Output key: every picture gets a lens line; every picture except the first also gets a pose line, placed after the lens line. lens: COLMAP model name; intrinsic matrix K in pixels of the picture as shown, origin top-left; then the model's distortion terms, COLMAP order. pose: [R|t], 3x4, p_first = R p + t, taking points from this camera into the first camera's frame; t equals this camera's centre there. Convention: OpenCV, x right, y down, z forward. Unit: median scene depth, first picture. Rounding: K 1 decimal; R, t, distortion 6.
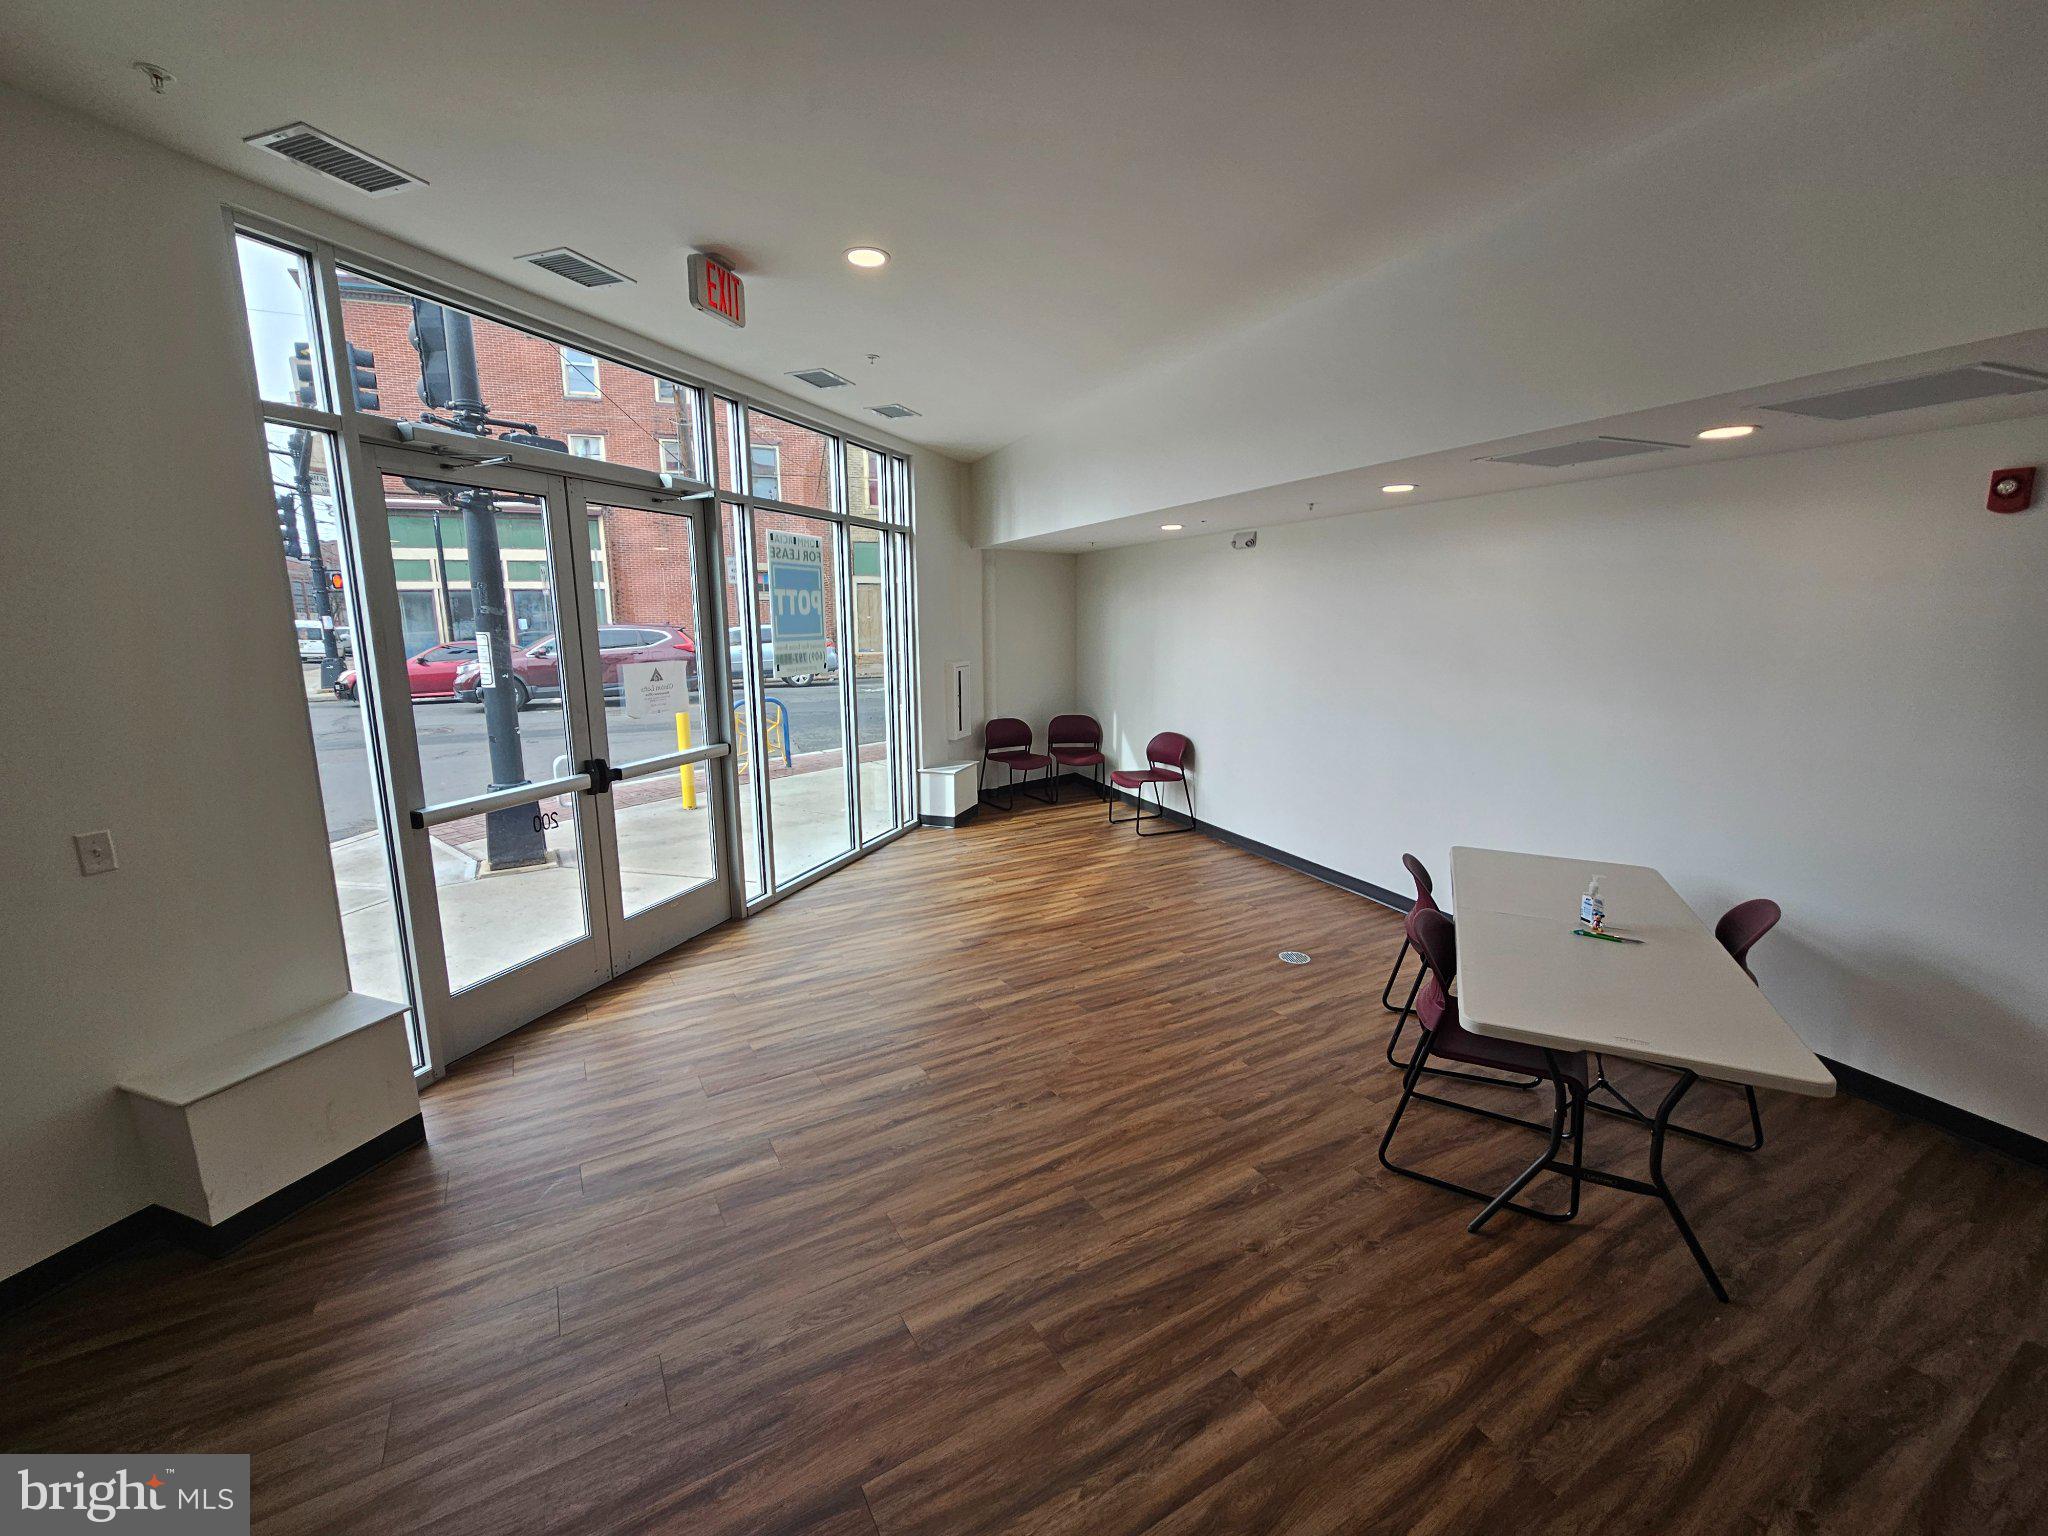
lens RADIAL K [[829.5, 0, 1022.0], [0, 829.5, 755.9], [0, 0, 1]] dist [0.002566, -0.000387]
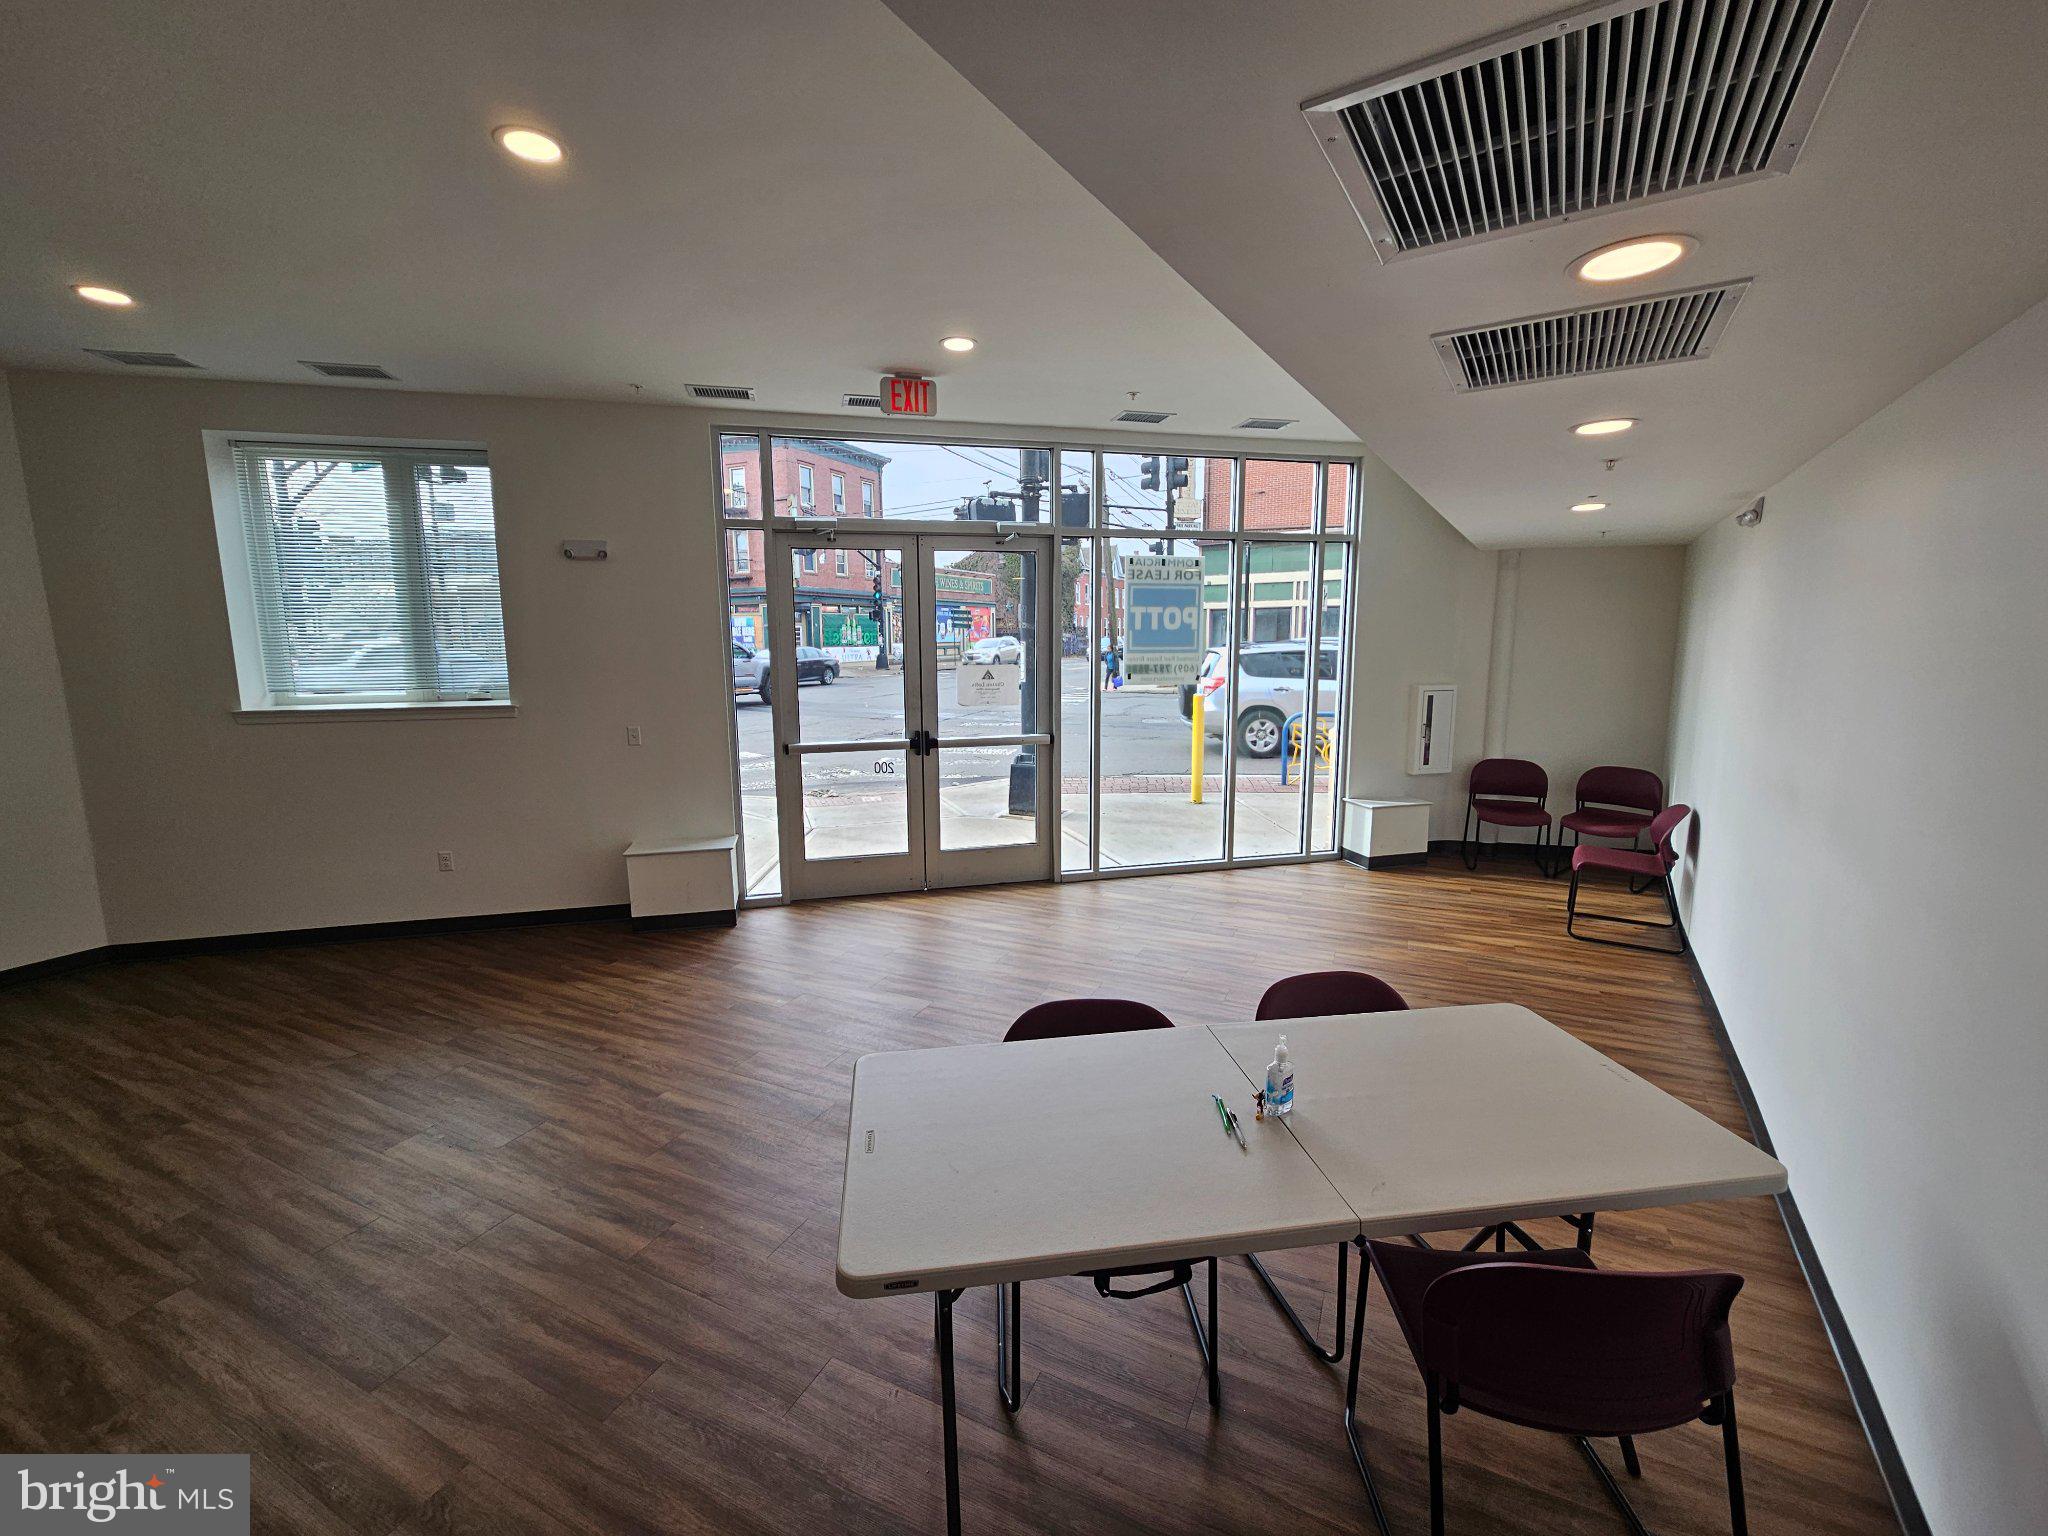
lens RADIAL K [[829.5, 0, 1022.0], [0, 829.5, 755.9], [0, 0, 1]] dist [0.002566, -0.000387]
pose [[0.576513, 0.125389, -0.807409, 0.523507], [-0.139005, 0.988802, 0.054305, -0.038616], [0.805177, 0.080926, 0.587487, 0.217522]]
